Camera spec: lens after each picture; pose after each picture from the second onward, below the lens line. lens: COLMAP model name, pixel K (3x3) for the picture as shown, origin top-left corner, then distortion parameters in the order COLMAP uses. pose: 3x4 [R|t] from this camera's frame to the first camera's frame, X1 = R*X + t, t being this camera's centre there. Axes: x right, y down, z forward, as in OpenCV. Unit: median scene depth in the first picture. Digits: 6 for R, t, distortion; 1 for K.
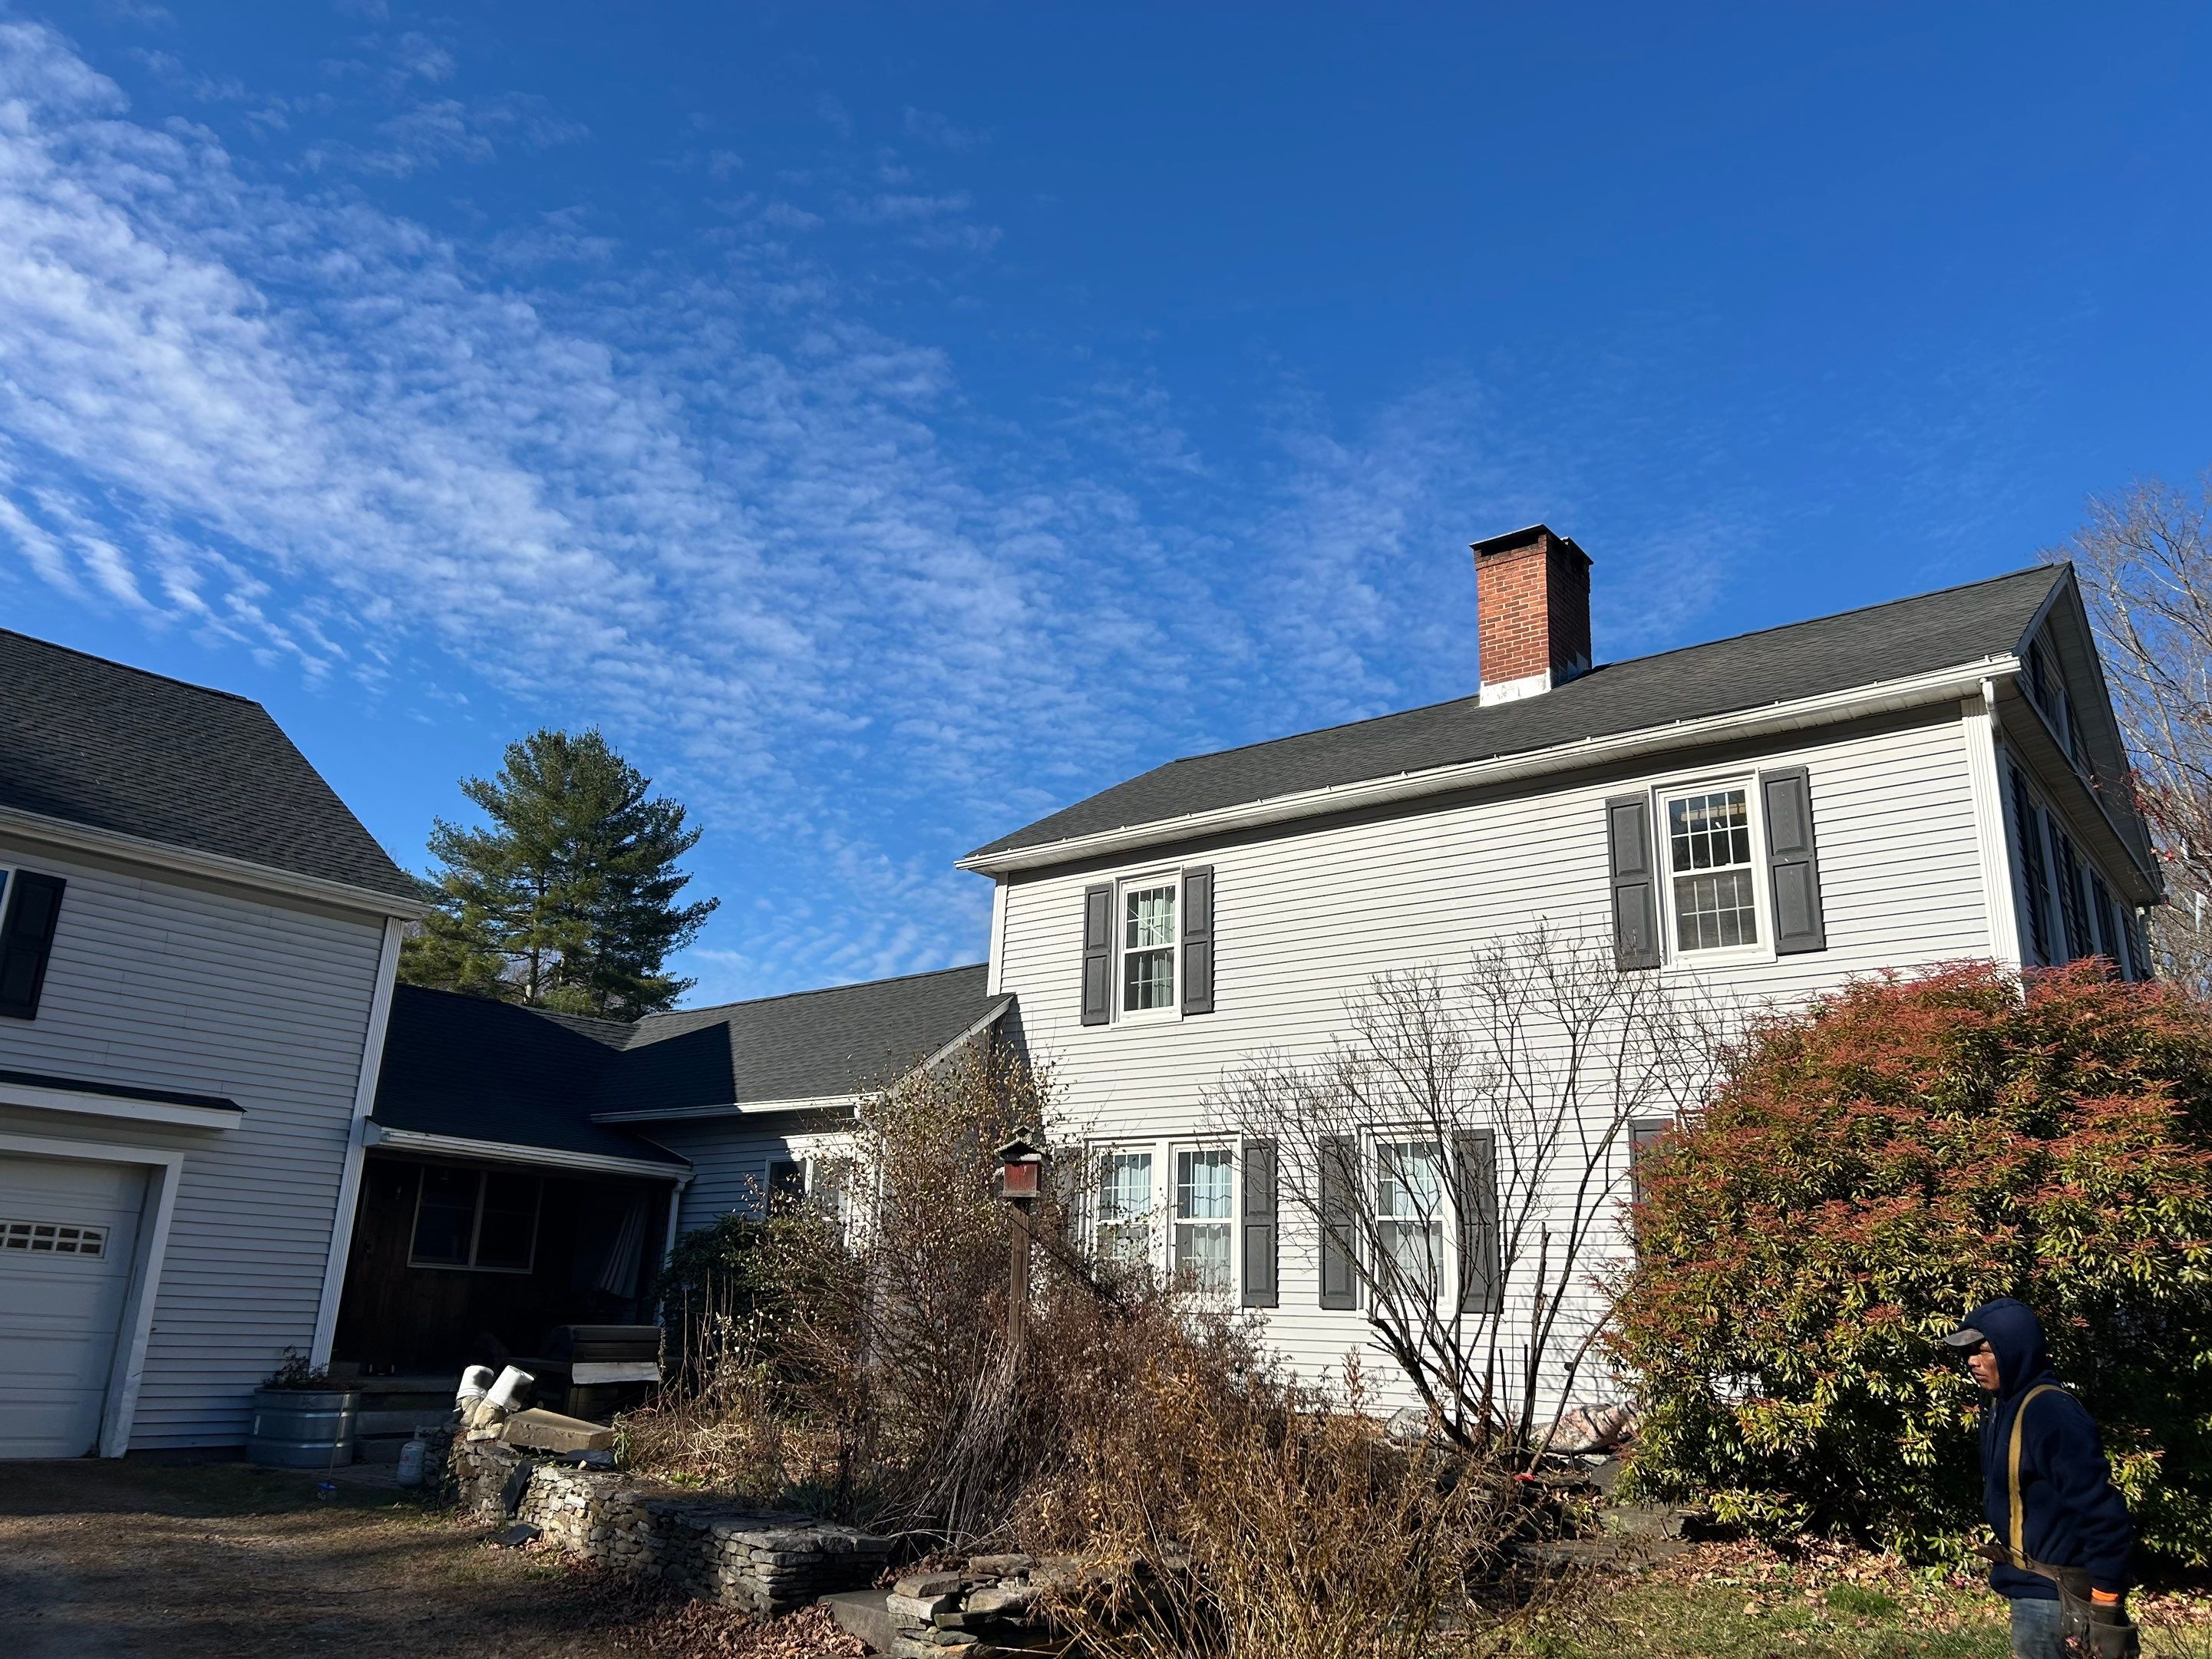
lens RADIAL K [[1663.4, 0, 1105.9], [0, 1663.4, 827.8], [0, 0, 1]] dist [0.013630, -0.000696]
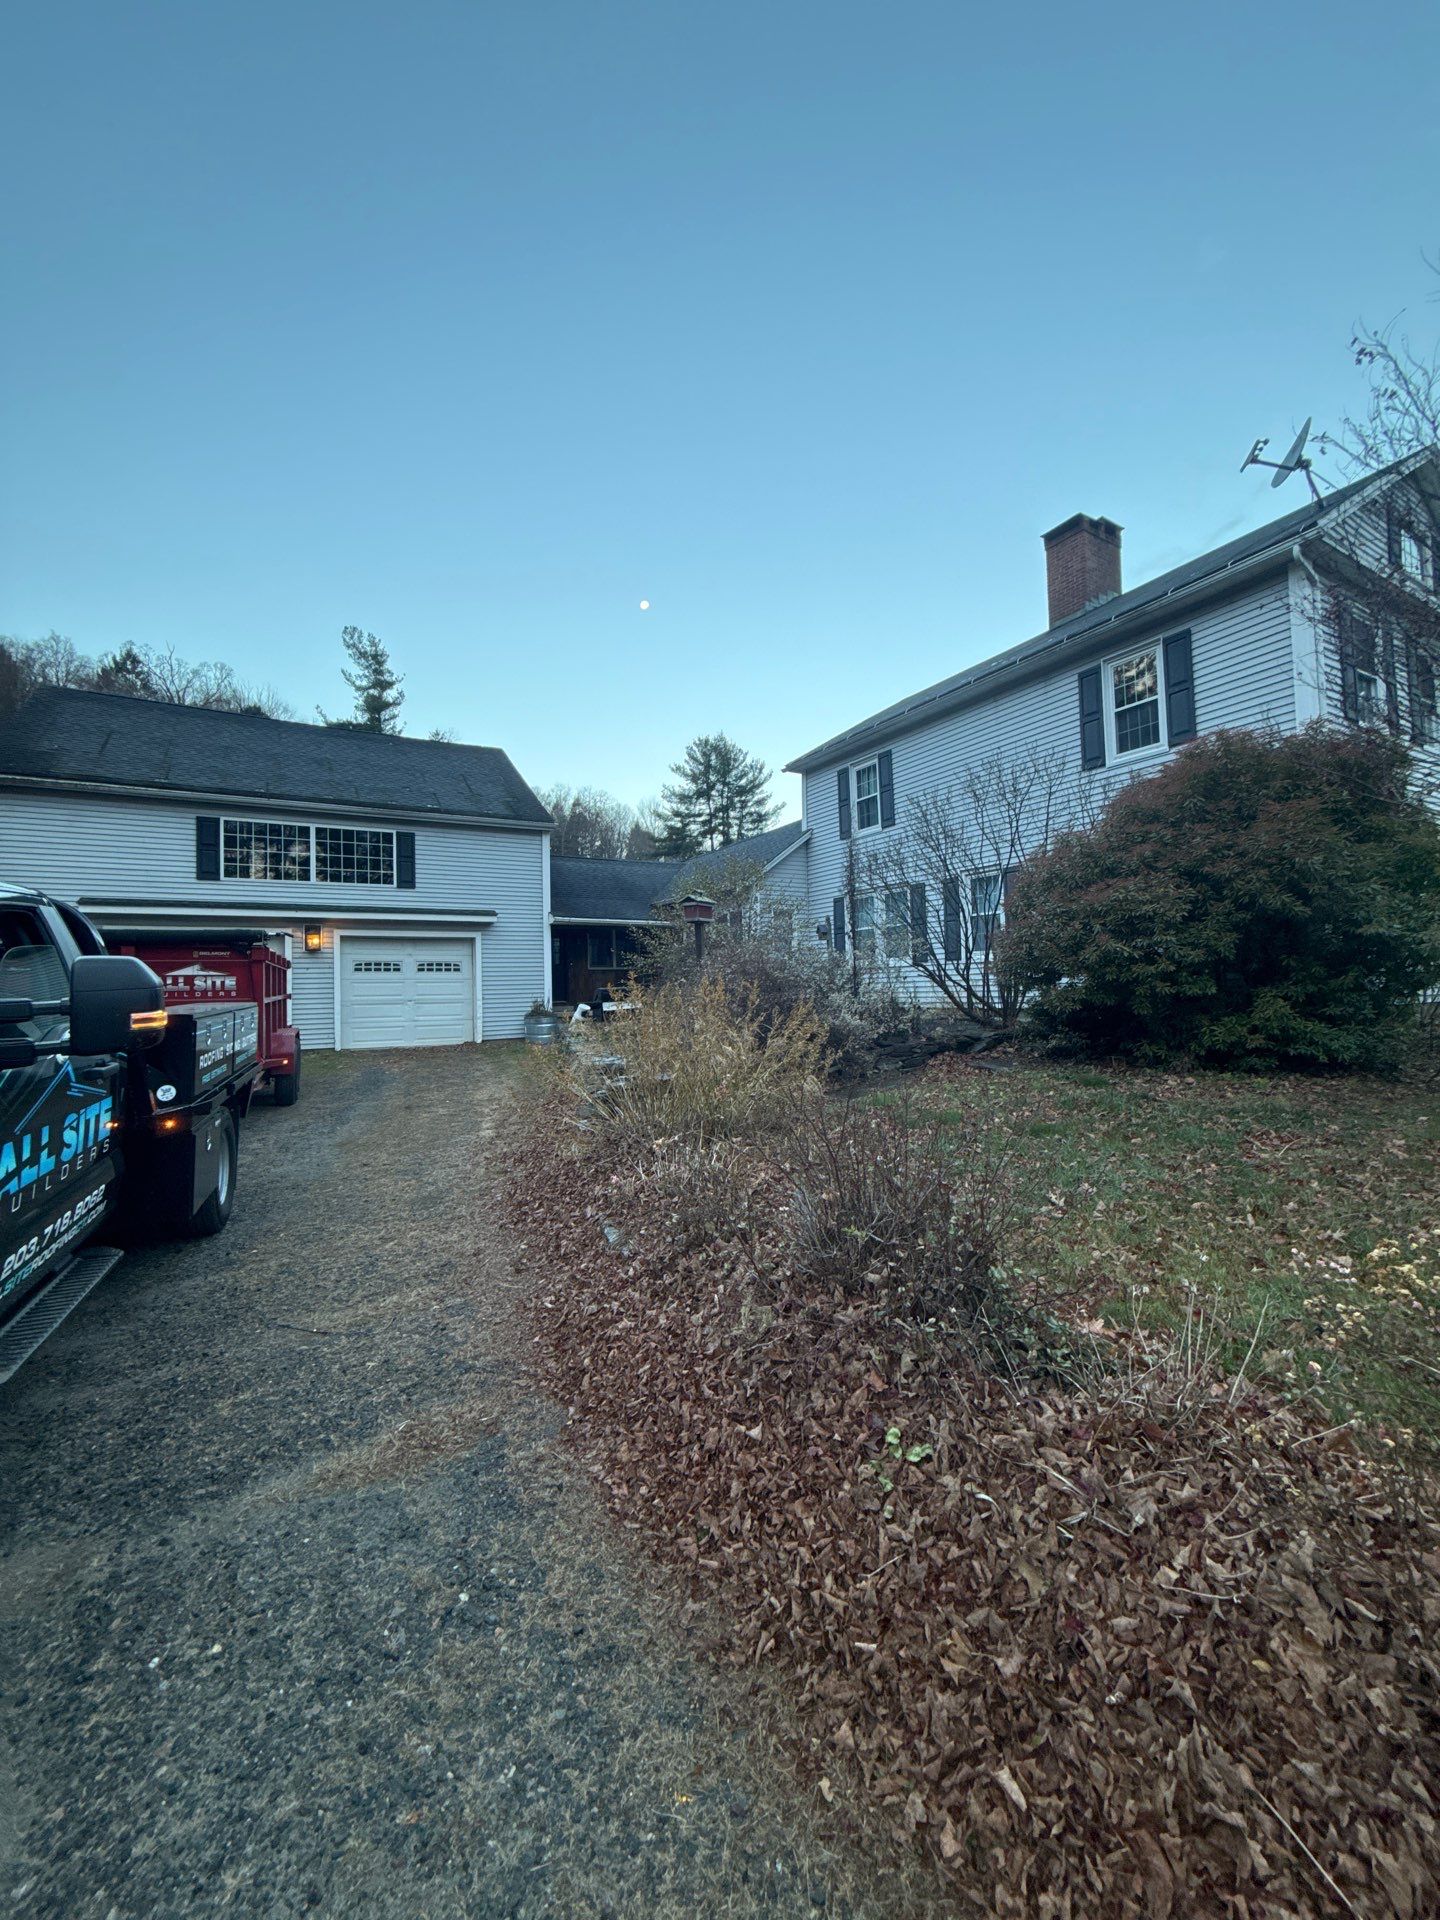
lens RADIAL K [[765.5, 0, 720.0], [0, 765.5, 956.9], [0, 0, 1]] dist [0.002440, 0.000038]
pose [[0.923160, -0.070733, -0.377853, 0.196421], [0.161969, 0.962989, 0.215449, 0.029574], [0.348629, -0.260094, 0.900449, 0.044718]]
